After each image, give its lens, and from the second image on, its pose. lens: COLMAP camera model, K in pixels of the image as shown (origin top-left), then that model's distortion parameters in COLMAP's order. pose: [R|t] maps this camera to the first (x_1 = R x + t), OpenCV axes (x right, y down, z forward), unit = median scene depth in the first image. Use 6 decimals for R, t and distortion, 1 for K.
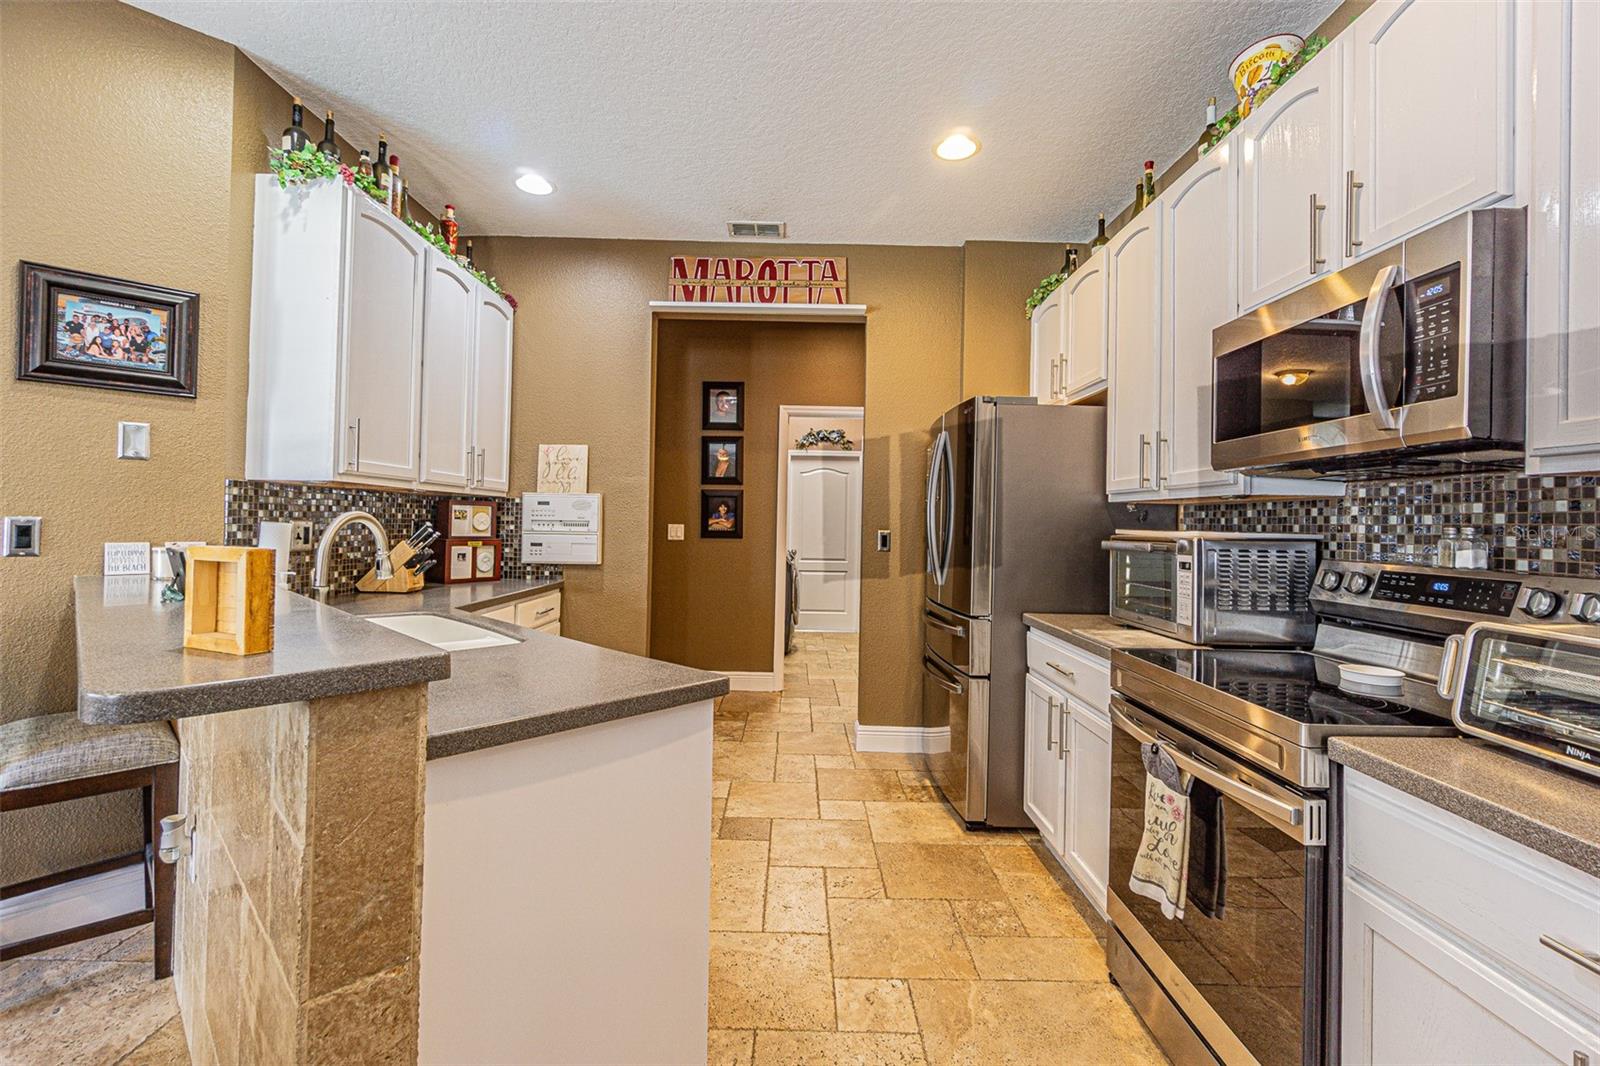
lens RADIAL K [[690.7, 0, 795.6], [0, 690.7, 522.4], [0, 0, 1]] dist [-0.006762, 0.001769]
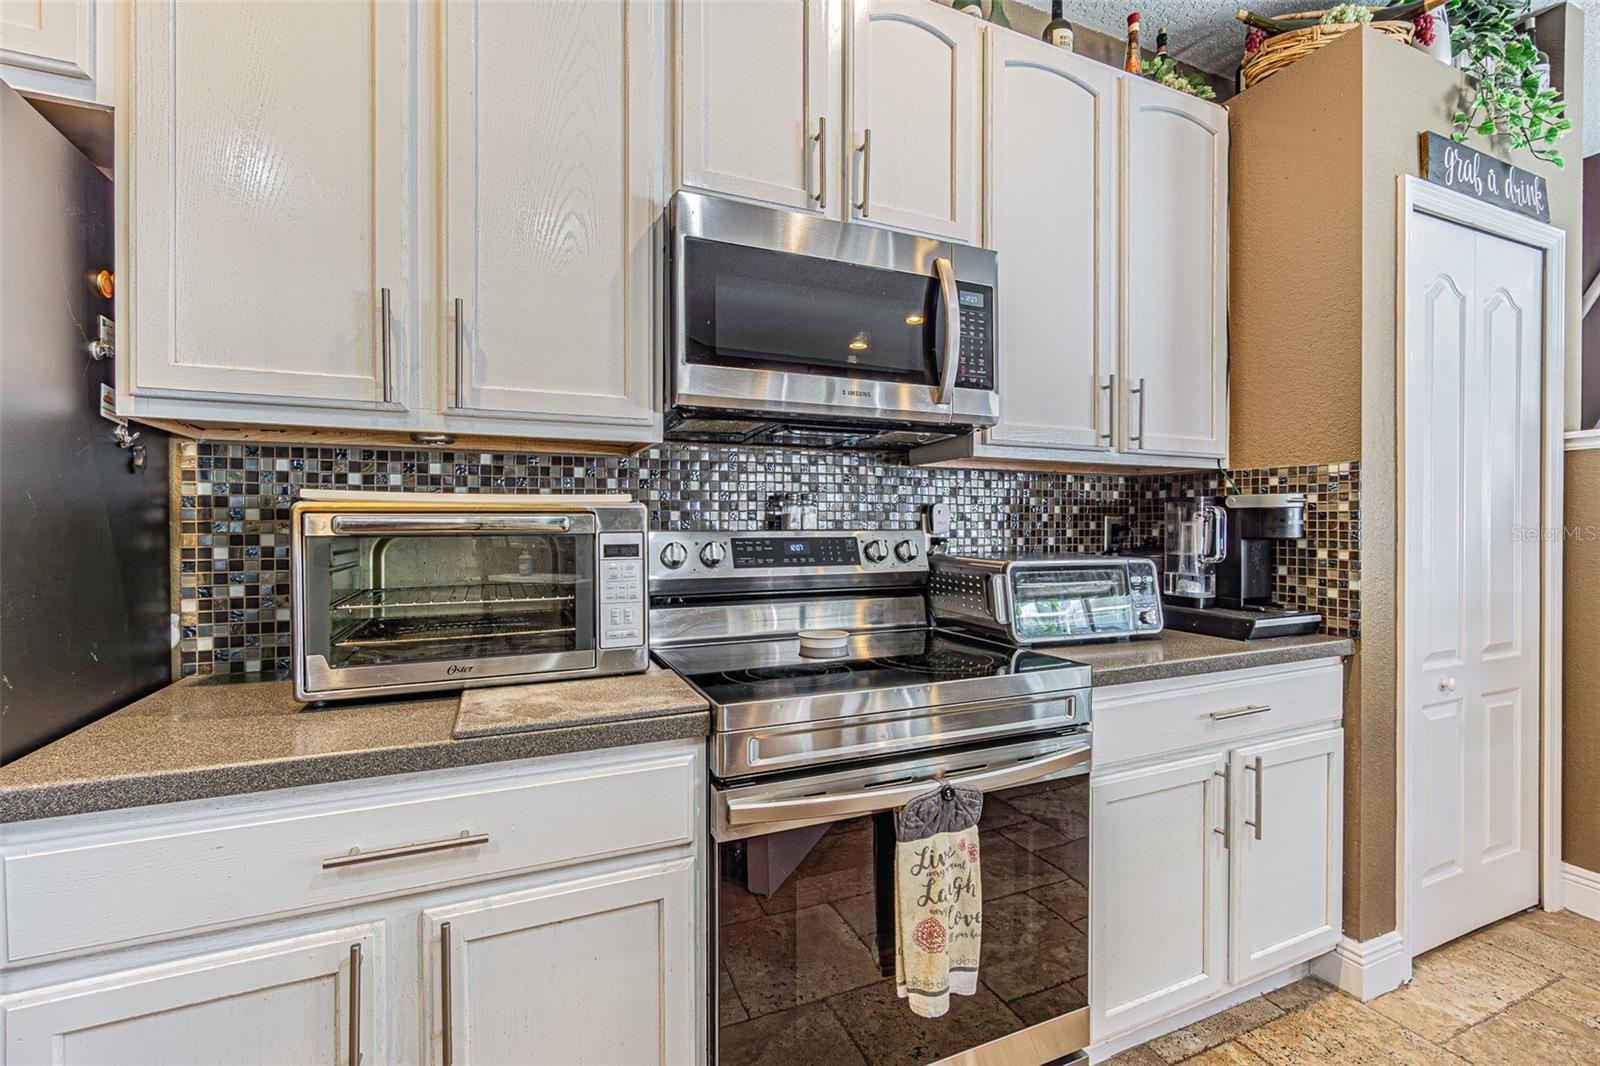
lens RADIAL K [[690.7, 0, 792.5], [0, 690.7, 527.2], [0, 0, 1]] dist [-0.006762, 0.001769]
pose [[-0.393885, -0.023913, 0.918848, -0.052295], [-0.007674, 0.999712, 0.022728, 0.026498], [-0.919128, 0.001901, -0.393956, 1.072284]]
